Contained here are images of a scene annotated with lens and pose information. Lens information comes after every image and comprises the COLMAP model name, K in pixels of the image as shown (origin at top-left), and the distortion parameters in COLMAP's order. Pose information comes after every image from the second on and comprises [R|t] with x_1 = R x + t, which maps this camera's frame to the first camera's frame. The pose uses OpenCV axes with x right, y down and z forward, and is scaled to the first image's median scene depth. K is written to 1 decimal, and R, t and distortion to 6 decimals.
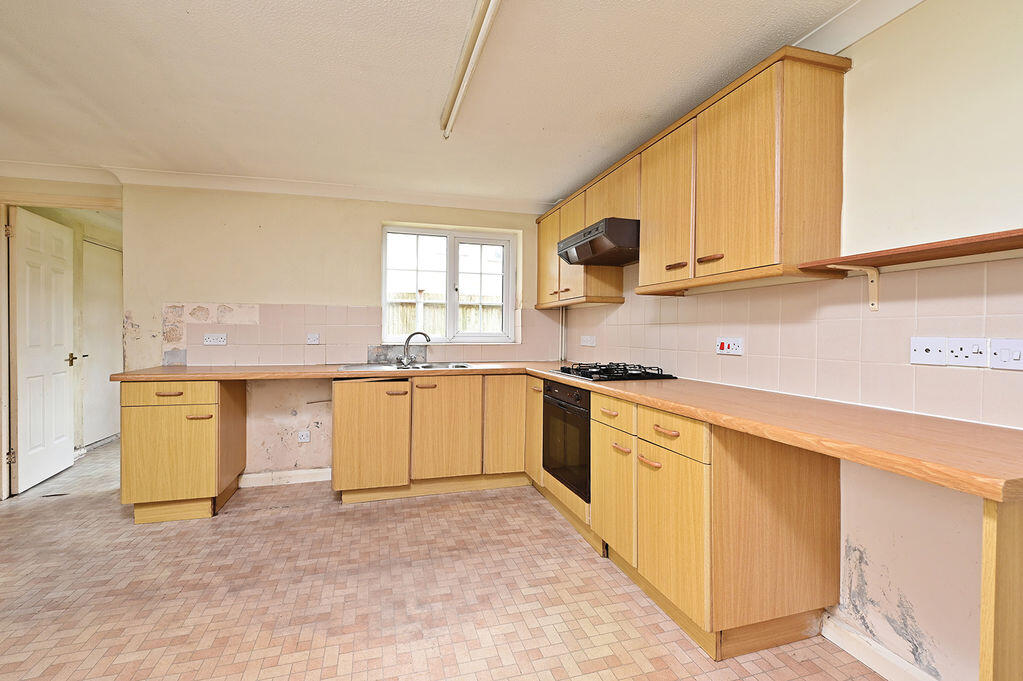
lens RADIAL K [[415.8, 0, 495.7], [0, 415.8, 331.9], [0, 0, 1]] dist [0.000197, -0.000150]
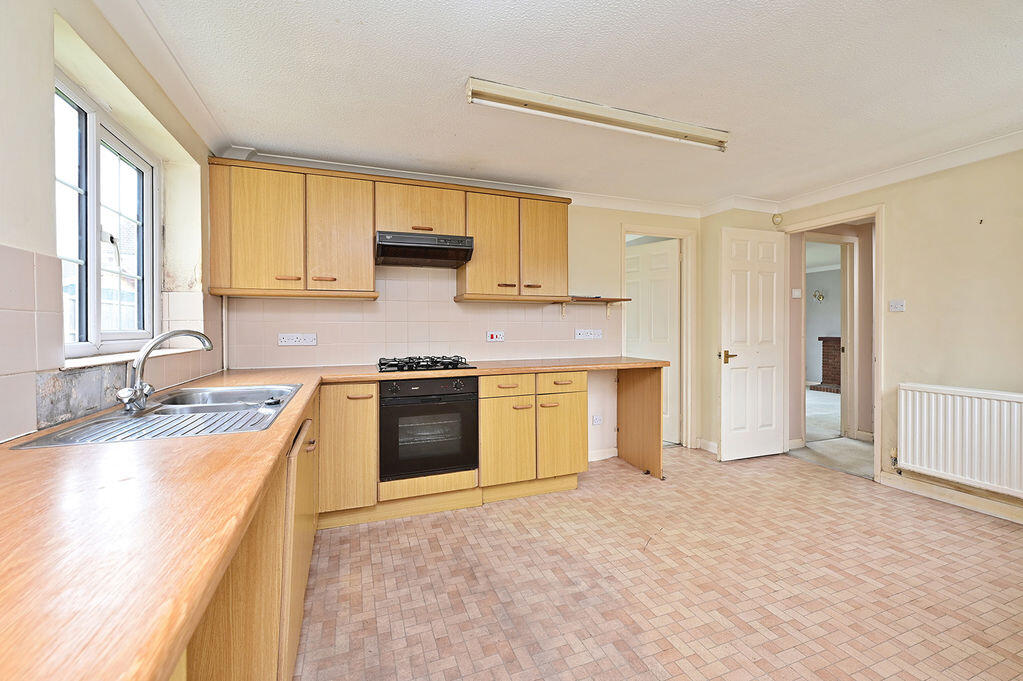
lens RADIAL K [[415.8, 0, 495.7], [0, 415.8, 331.9], [0, 0, 1]] dist [0.000197, -0.000150]
pose [[-0.061725, -0.013105, 0.998007, -1.054943], [0.003600, 0.999904, 0.013352, -0.005401], [-0.998087, 0.004417, -0.061672, 1.085110]]
